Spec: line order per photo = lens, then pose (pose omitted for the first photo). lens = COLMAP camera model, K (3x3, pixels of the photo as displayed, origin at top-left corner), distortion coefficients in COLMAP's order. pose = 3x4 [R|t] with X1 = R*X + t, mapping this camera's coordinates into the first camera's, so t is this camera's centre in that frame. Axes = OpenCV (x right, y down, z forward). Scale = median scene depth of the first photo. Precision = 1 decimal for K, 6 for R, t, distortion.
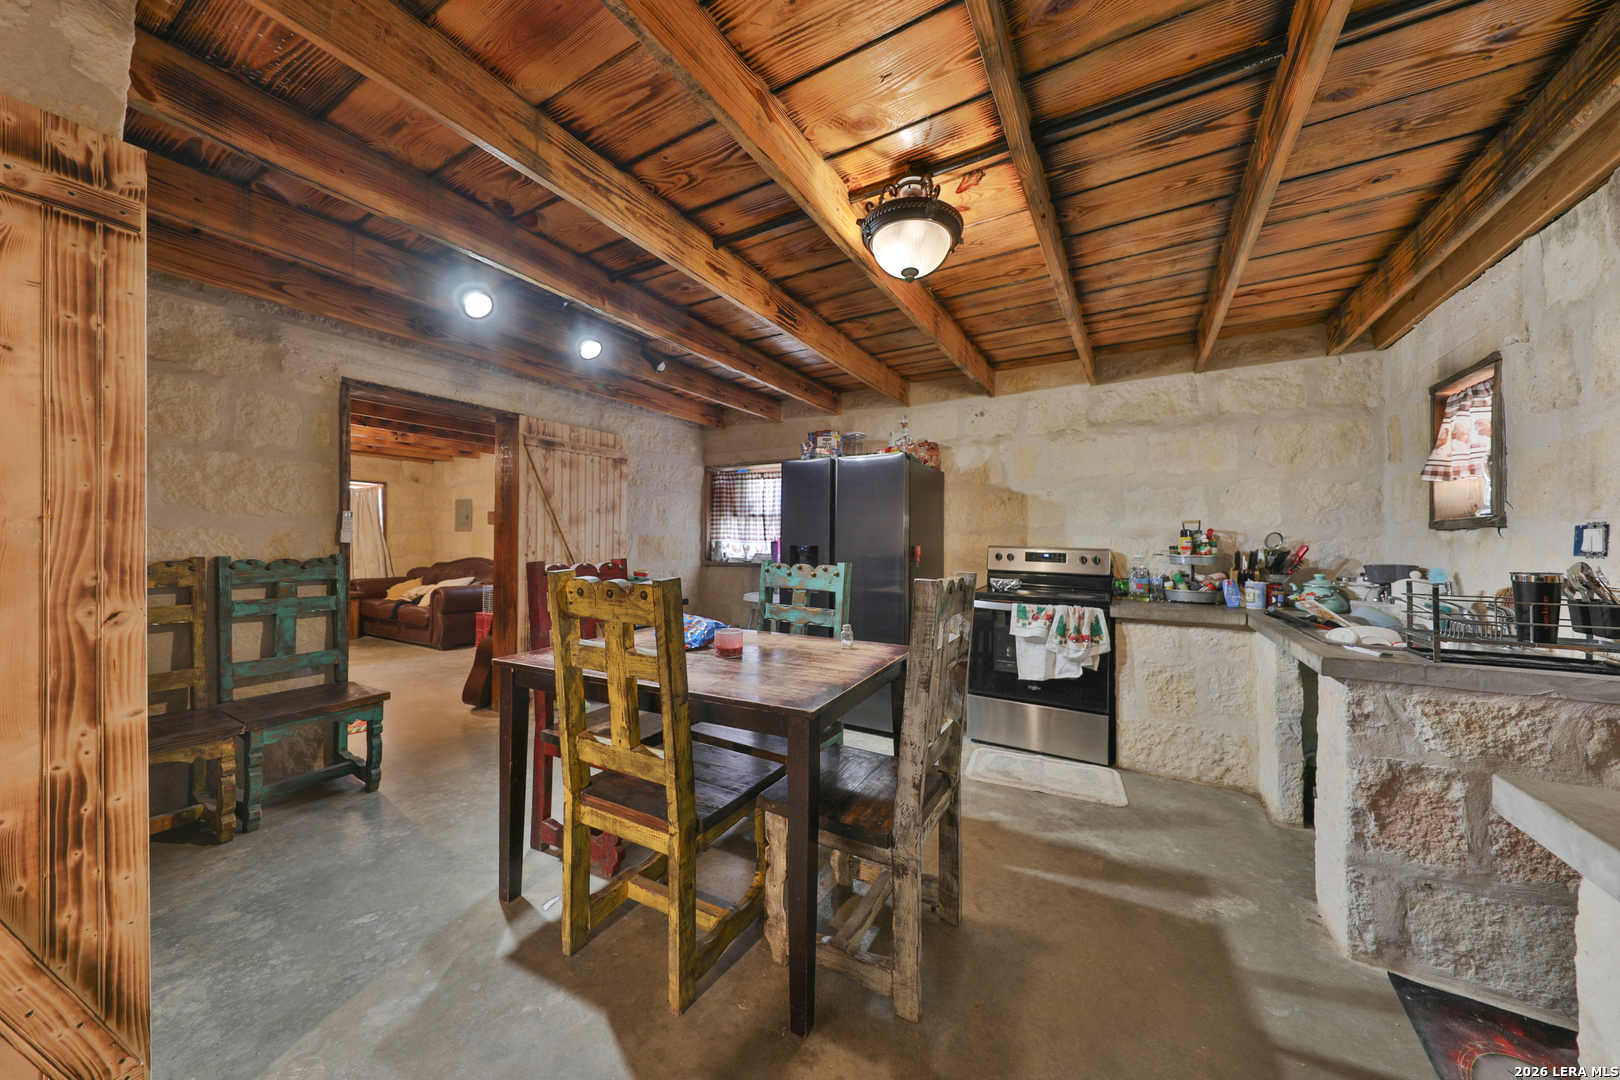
lens RADIAL K [[538.3, 0, 820.6], [0, 538.3, 538.7], [0, 0, 1]] dist [-0.000222, -0.000064]
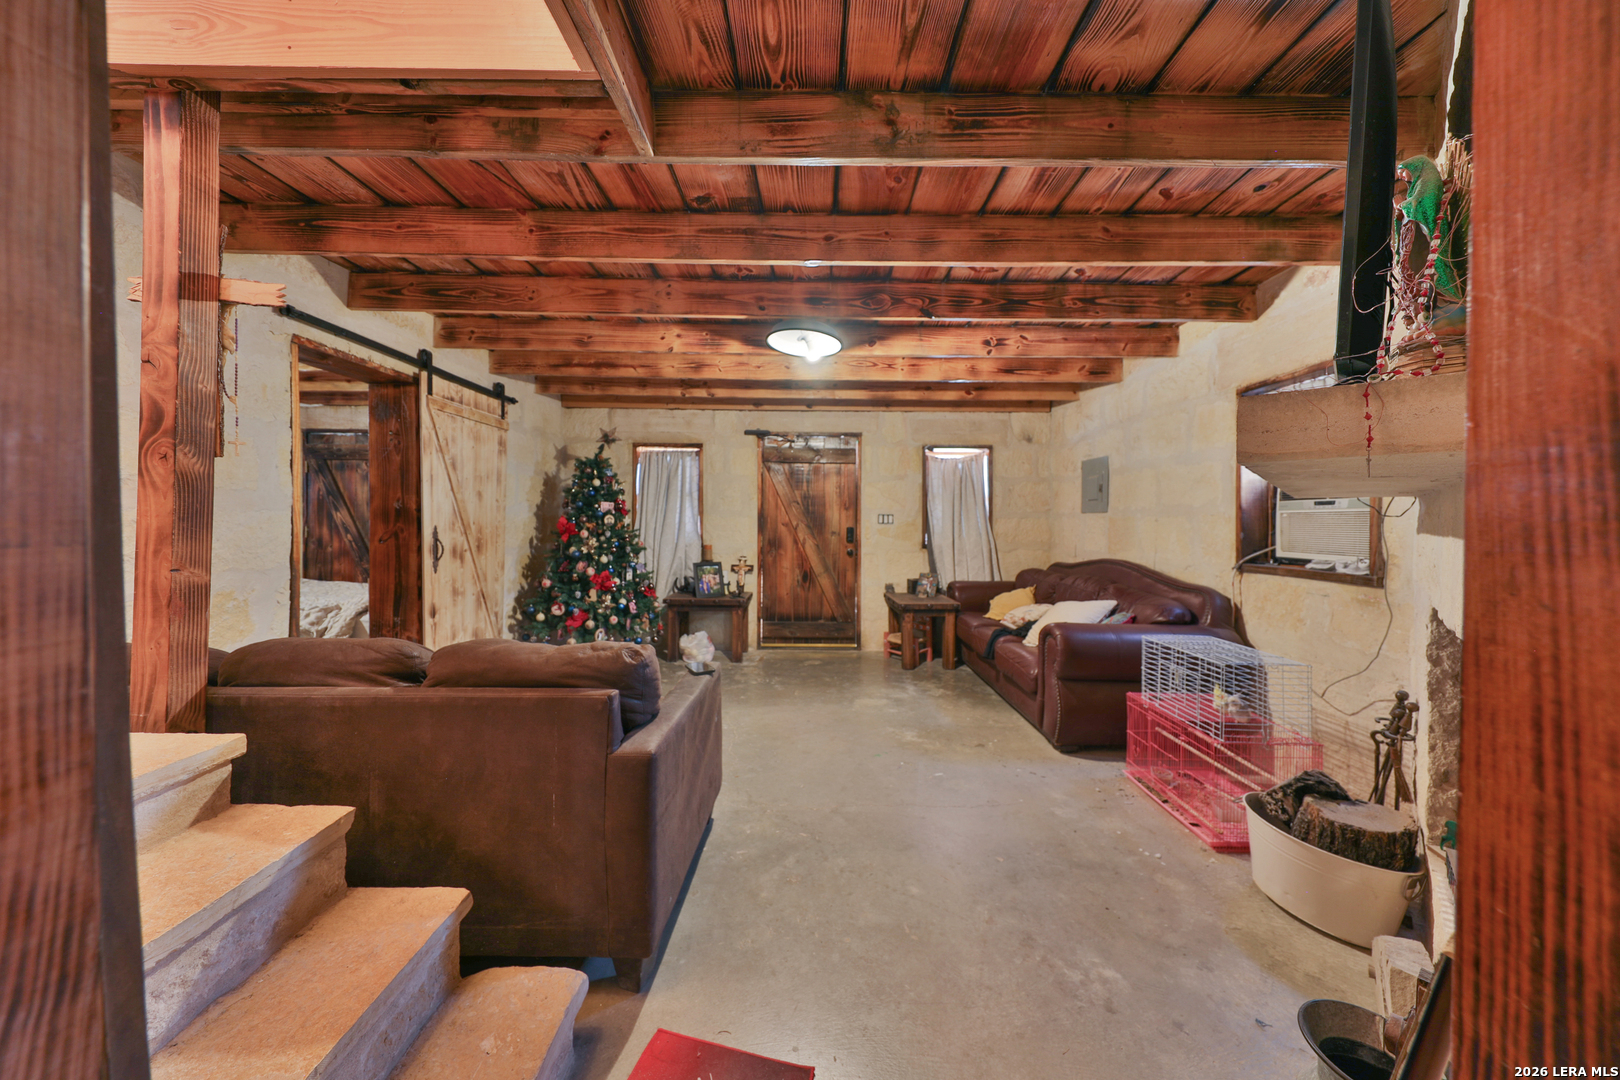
lens RADIAL K [[538.3, 0, 817.8], [0, 538.3, 528.4], [0, 0, 1]] dist [-0.000222, -0.000064]
pose [[0.497281, -0.001576, -0.867588, -0.309942], [0.004282, 0.999991, 0.000638, 0.002275], [0.867579, -0.004032, 0.497283, 0.453443]]
